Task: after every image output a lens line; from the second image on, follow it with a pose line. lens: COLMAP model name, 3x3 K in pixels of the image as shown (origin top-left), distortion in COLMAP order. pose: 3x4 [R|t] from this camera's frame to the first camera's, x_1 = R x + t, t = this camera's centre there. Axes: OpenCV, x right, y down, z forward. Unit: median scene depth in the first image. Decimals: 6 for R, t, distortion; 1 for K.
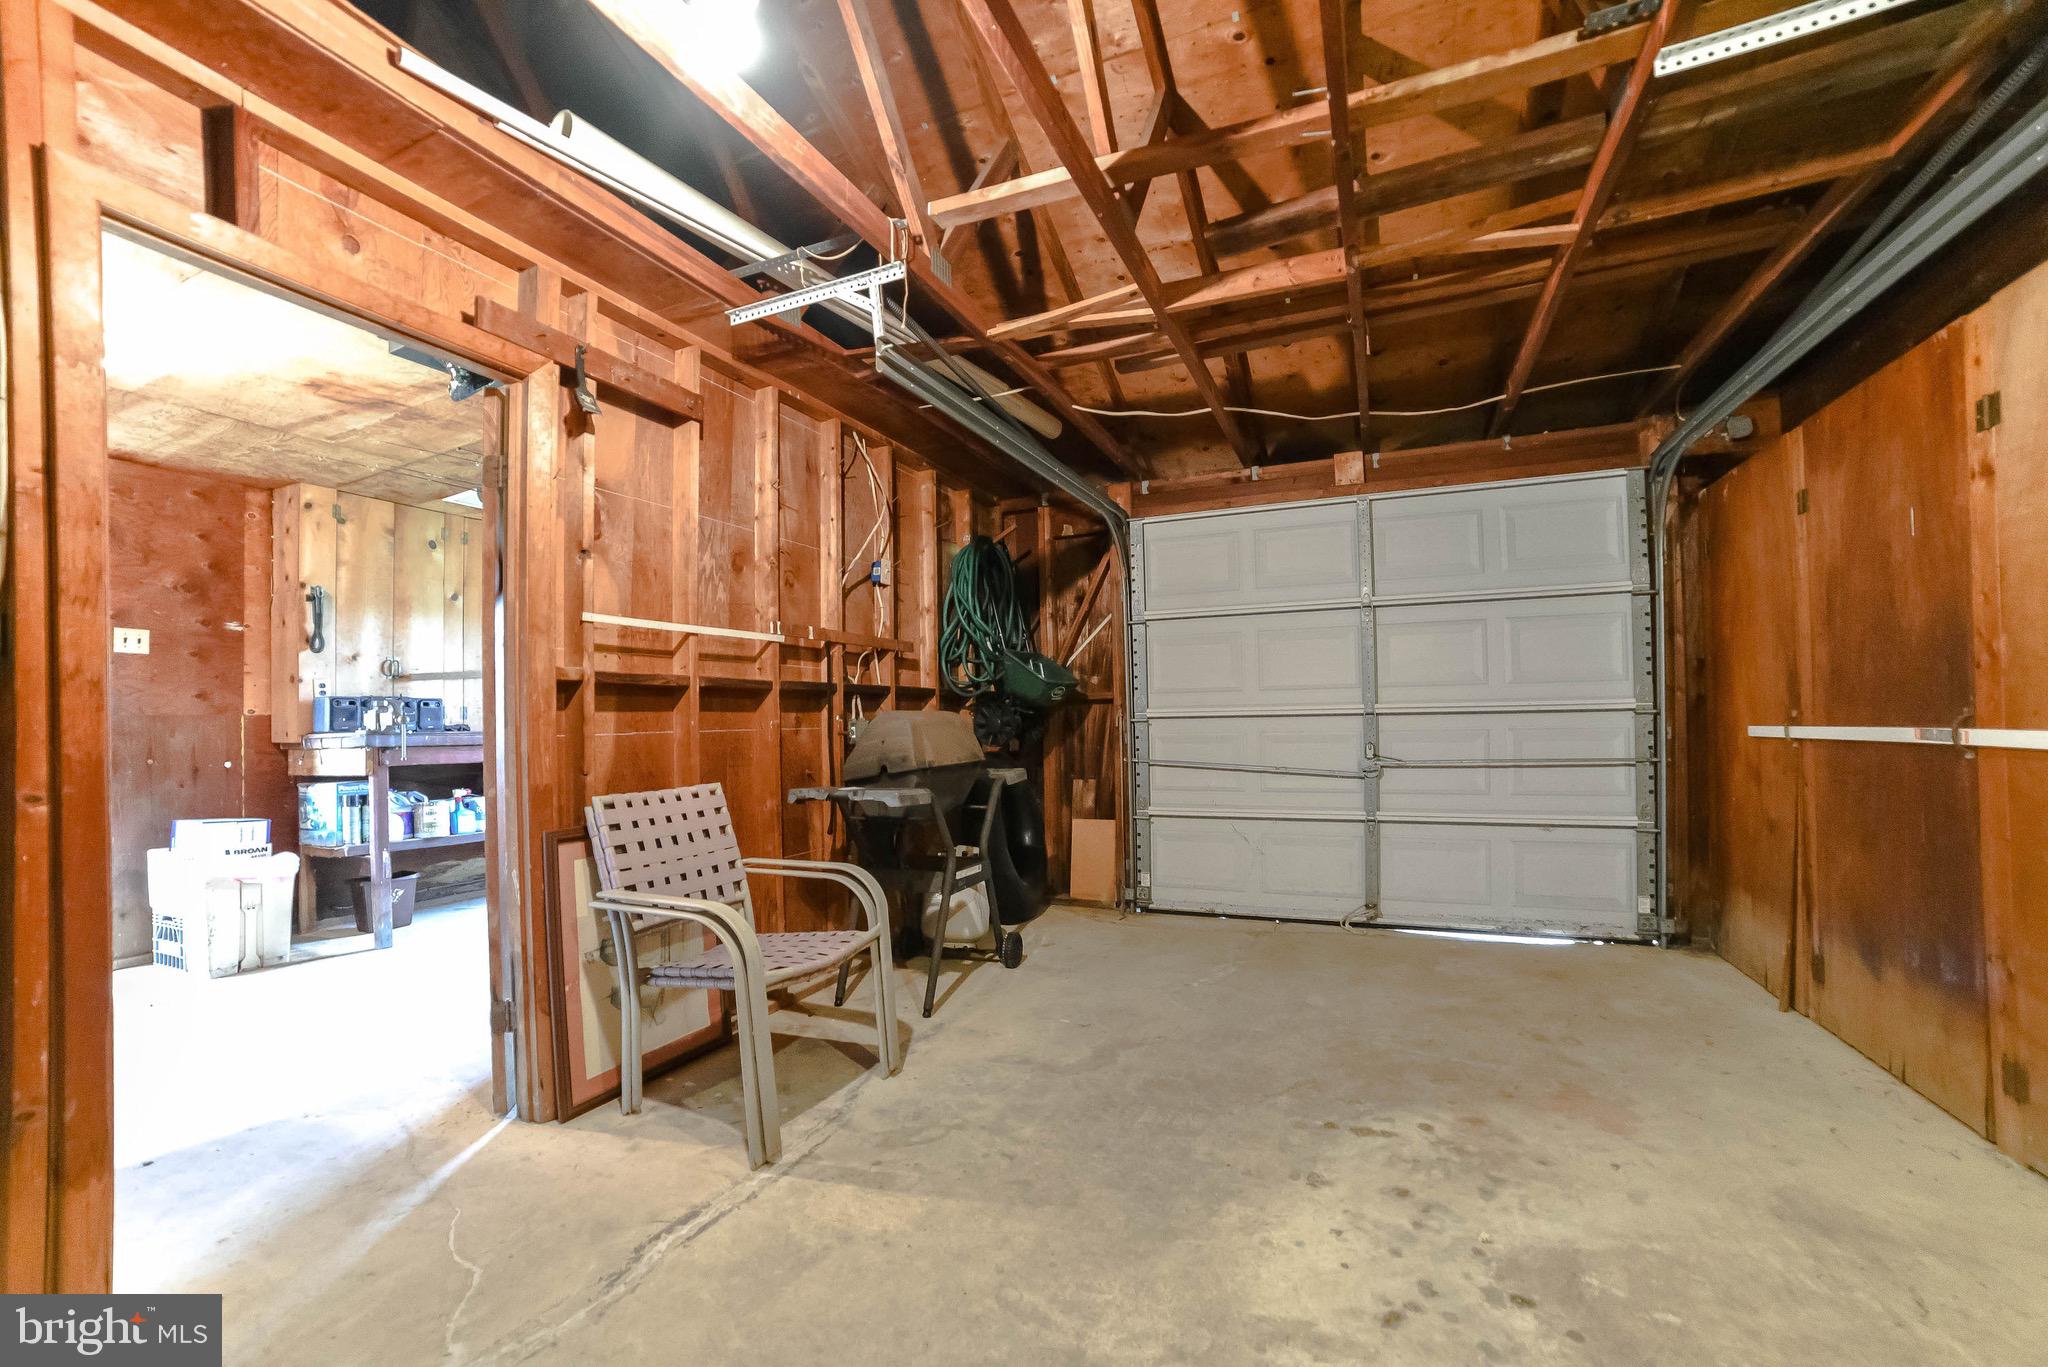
lens RADIAL K [[841.3, 0, 1028.2], [0, 841.3, 716.0], [0, 0, 1]] dist [-0.029661, 0.016899]
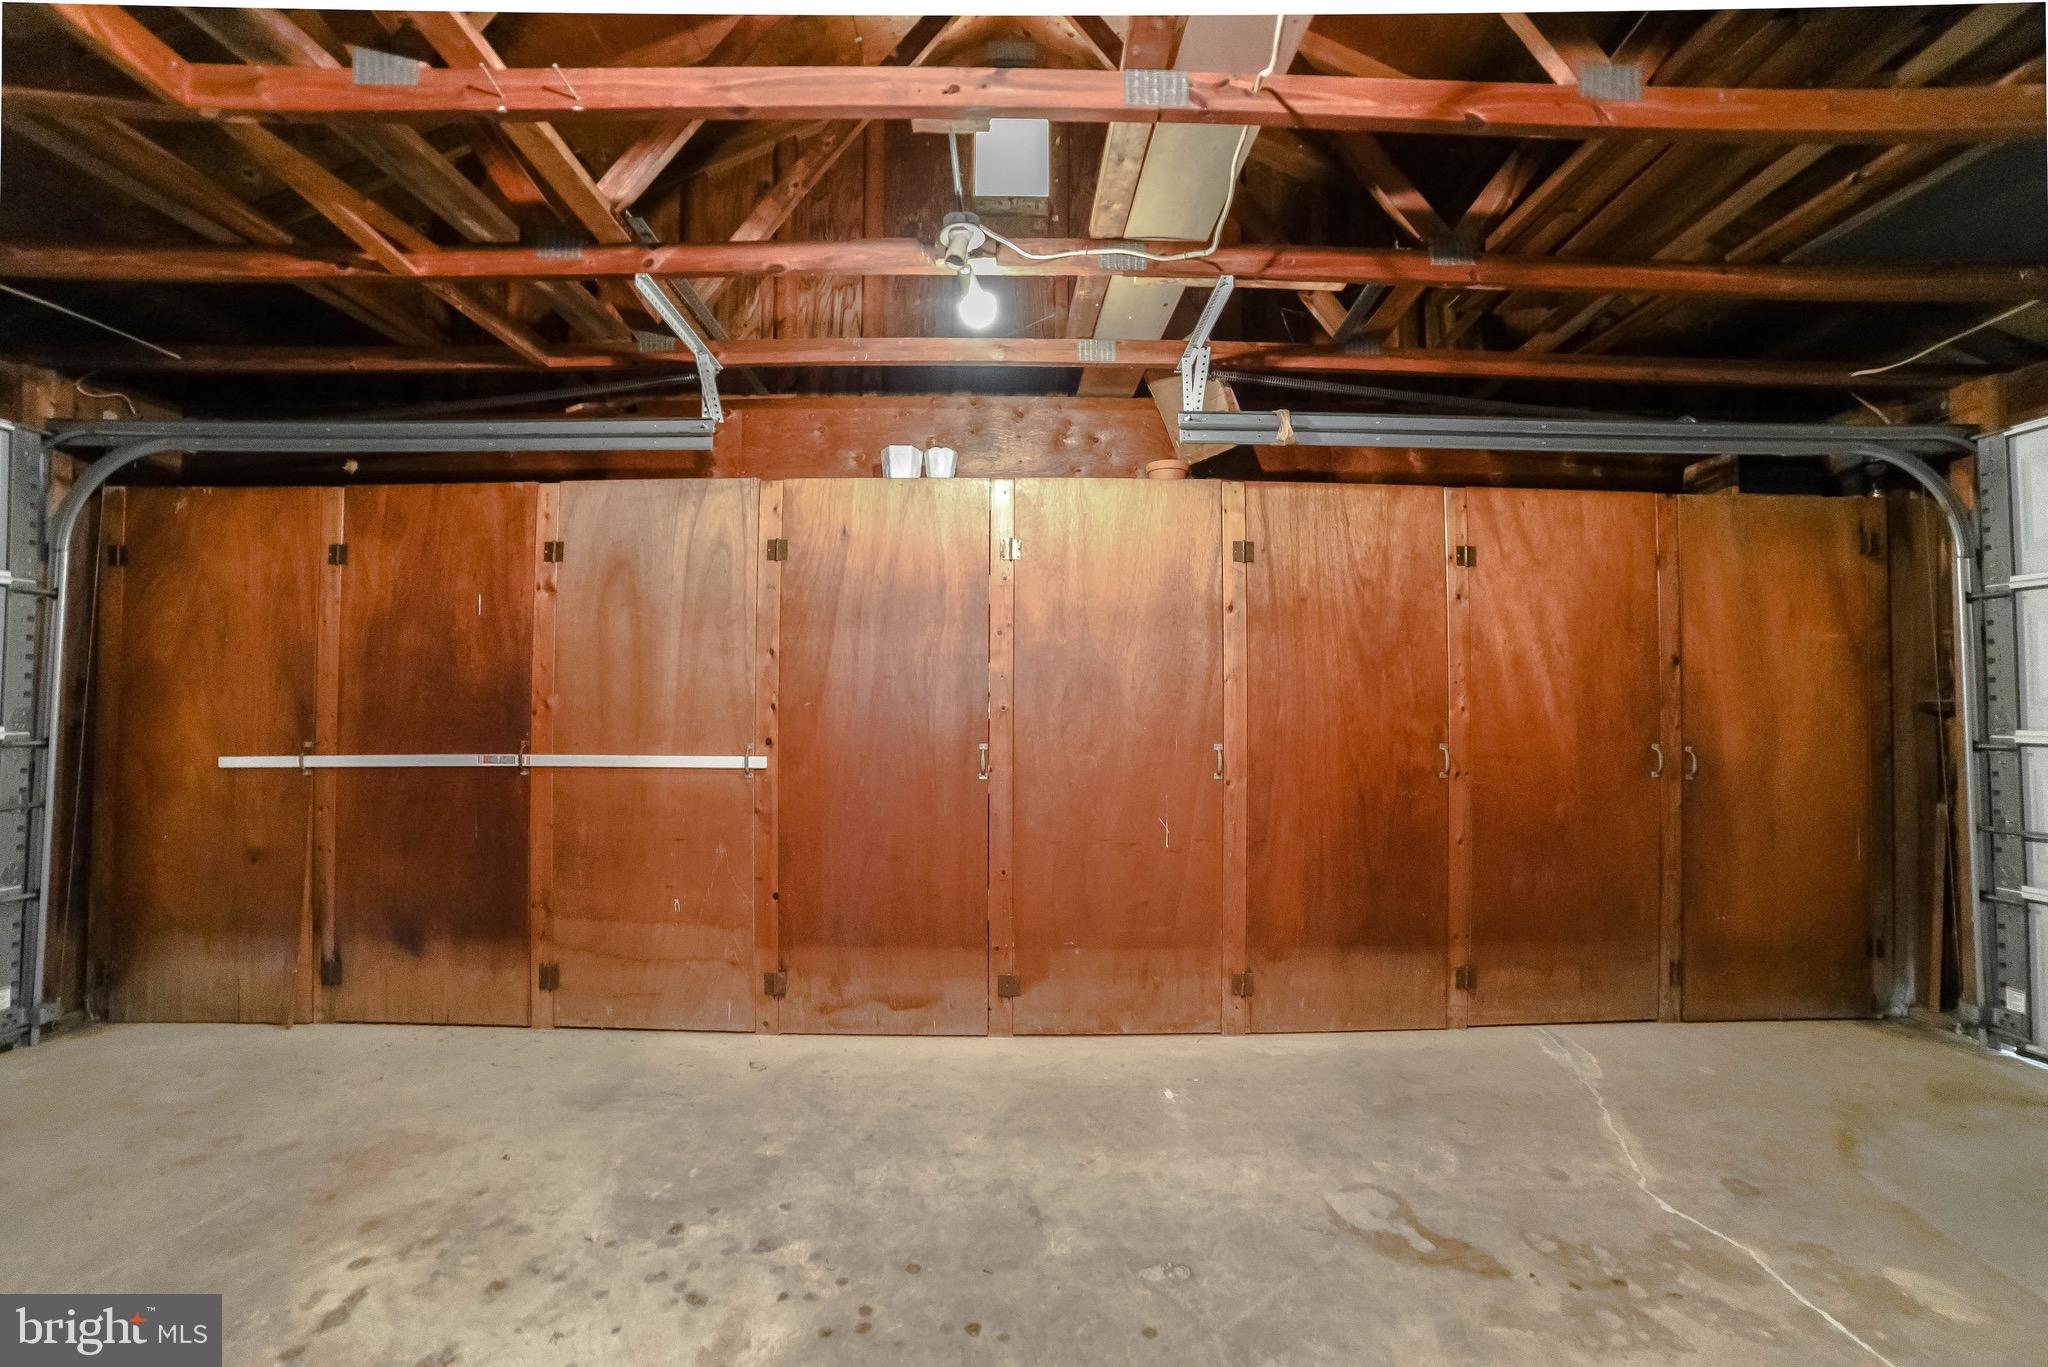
lens RADIAL K [[841.3, 0, 1027.6], [0, 841.3, 686.1], [0, 0, 1]] dist [-0.029661, 0.016899]
pose [[-0.420374, 0.039901, 0.906473, -0.452353], [-0.000261, 0.999027, -0.044097, -0.031082], [-0.907351, -0.018774, -0.419954, 0.606668]]
